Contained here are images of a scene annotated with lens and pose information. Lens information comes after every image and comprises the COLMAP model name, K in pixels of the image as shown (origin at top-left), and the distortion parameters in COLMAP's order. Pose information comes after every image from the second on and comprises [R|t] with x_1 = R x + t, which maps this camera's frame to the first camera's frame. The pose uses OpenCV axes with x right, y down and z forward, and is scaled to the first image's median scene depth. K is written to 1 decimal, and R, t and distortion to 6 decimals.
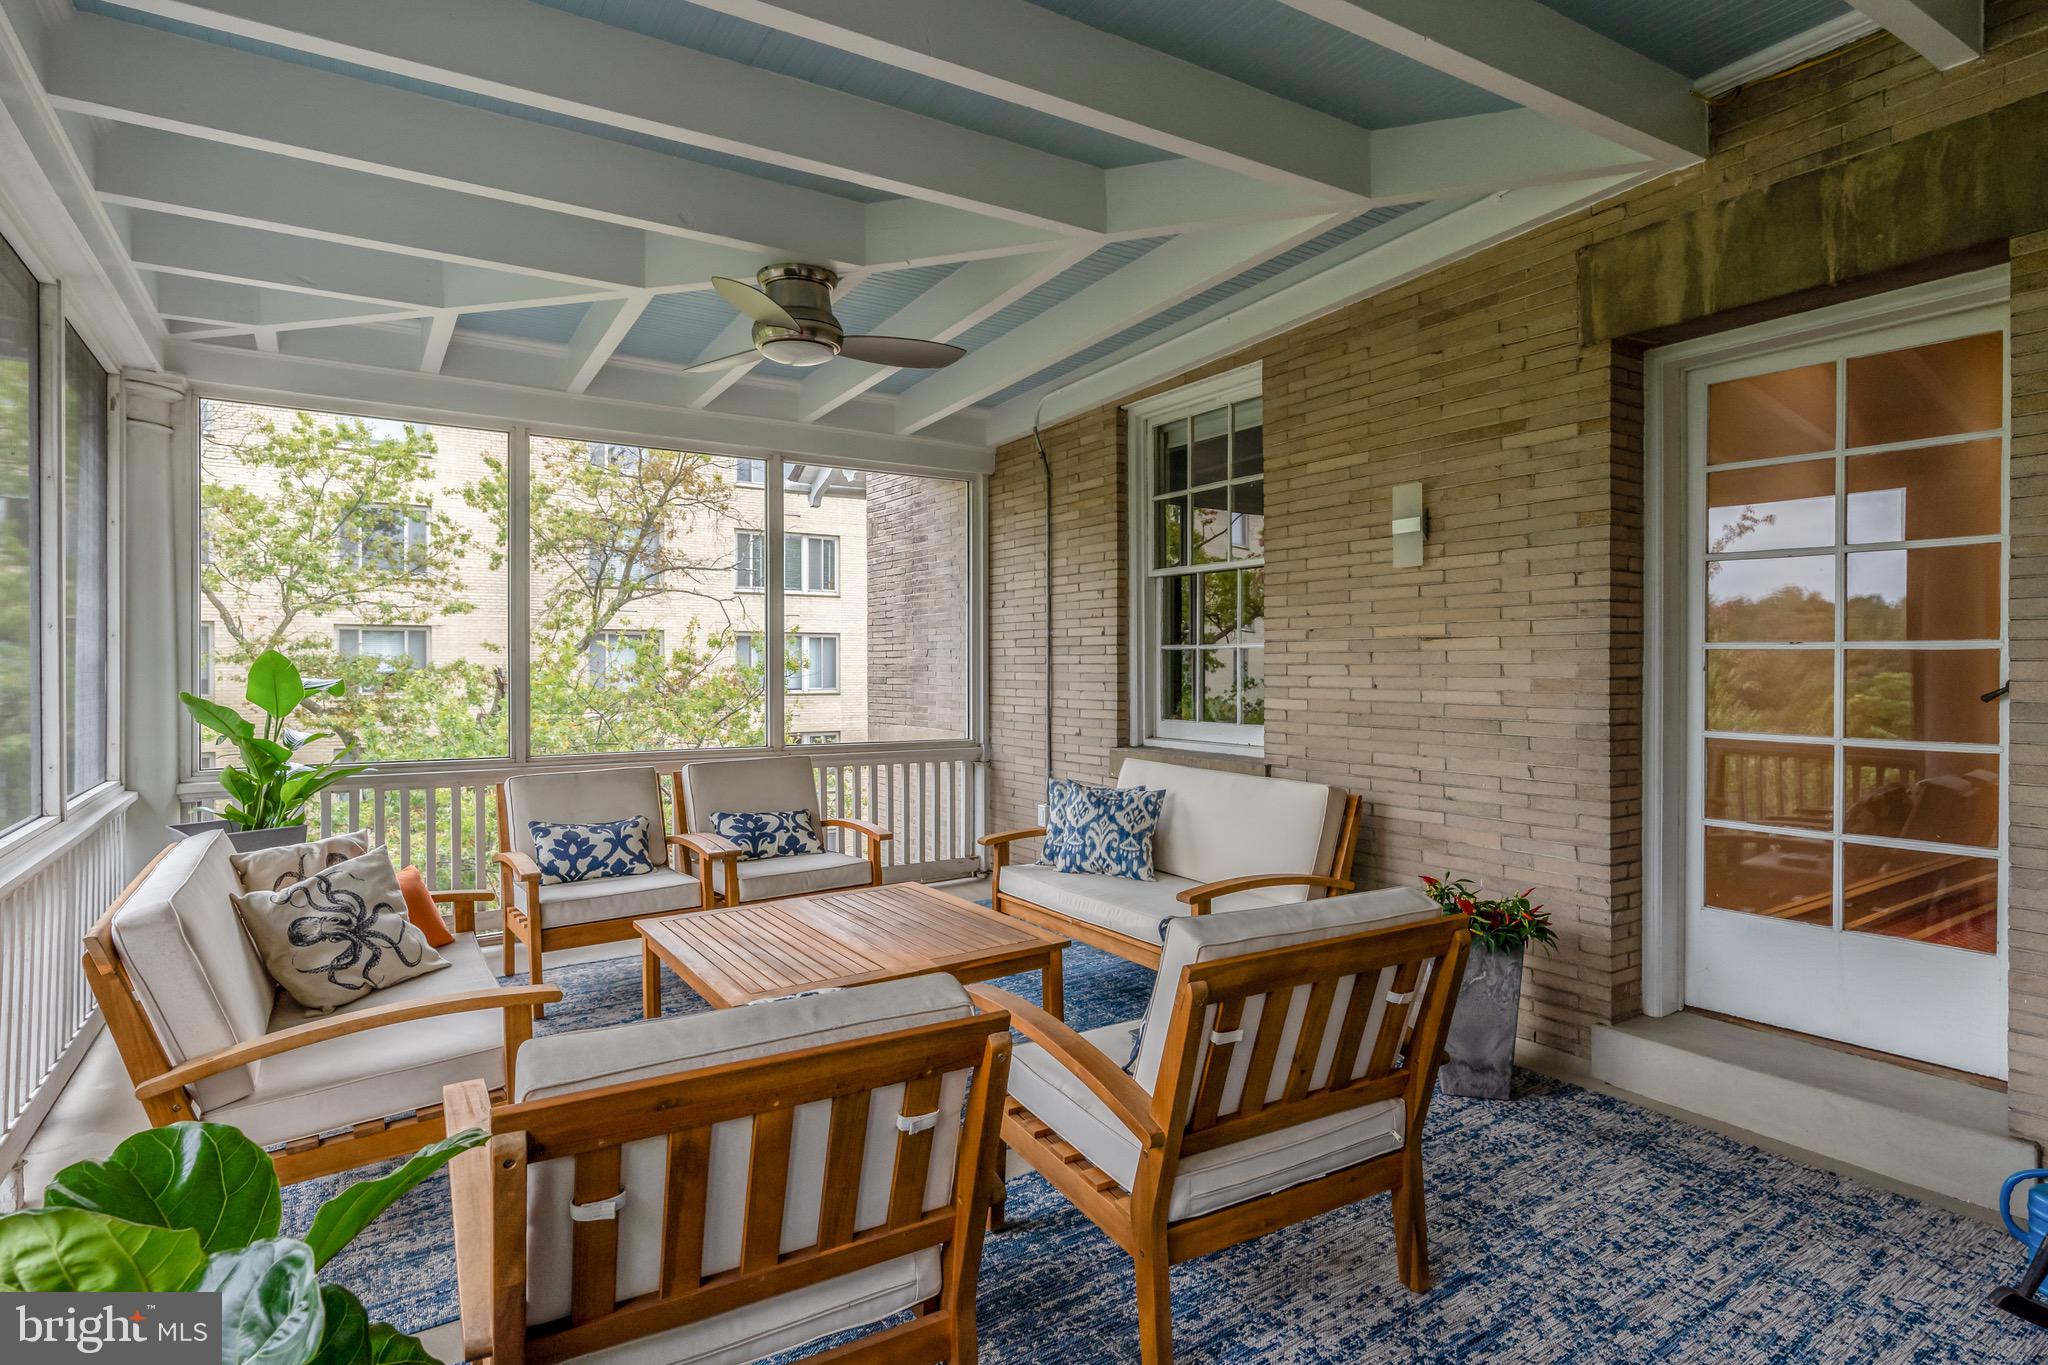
lens RADIAL K [[1048.4, 0, 1024.0], [0, 1048.4, 682.5], [0, 0, 1]] dist [-0.000064, 0.000171]
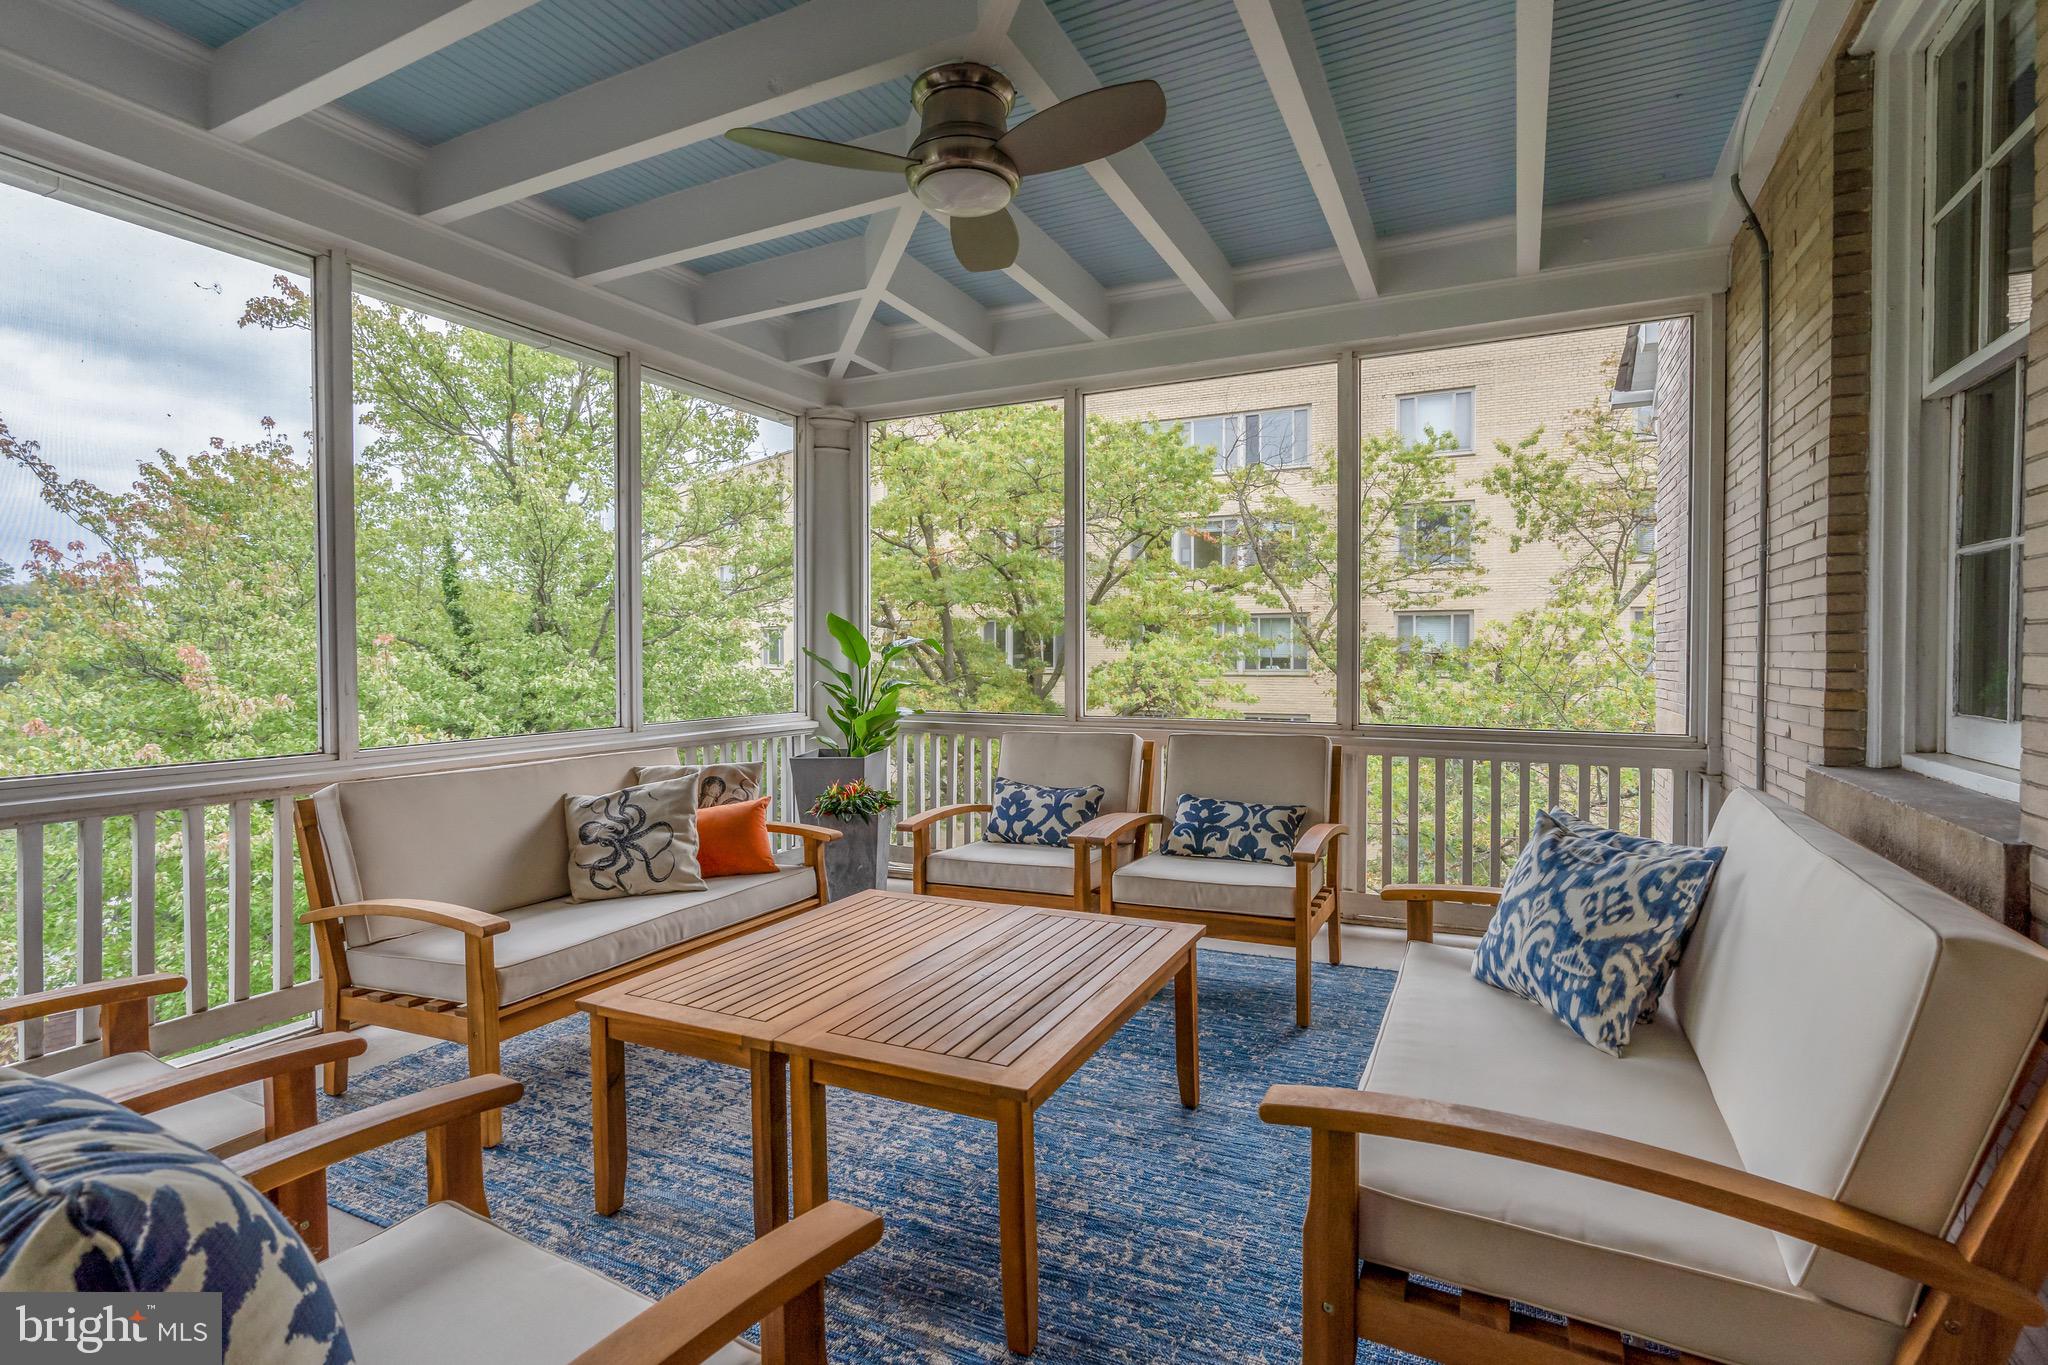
lens RADIAL K [[960.3, 0, 1024.0], [0, 960.3, 682.5], [0, 0, 1]] dist [-0.004623, 0.000237]
pose [[0.512709, 0.024722, -0.858207, 0.334732], [-0.009923, 0.999689, 0.022869, 0.020173], [0.858505, -0.003209, 0.512795, 0.548069]]
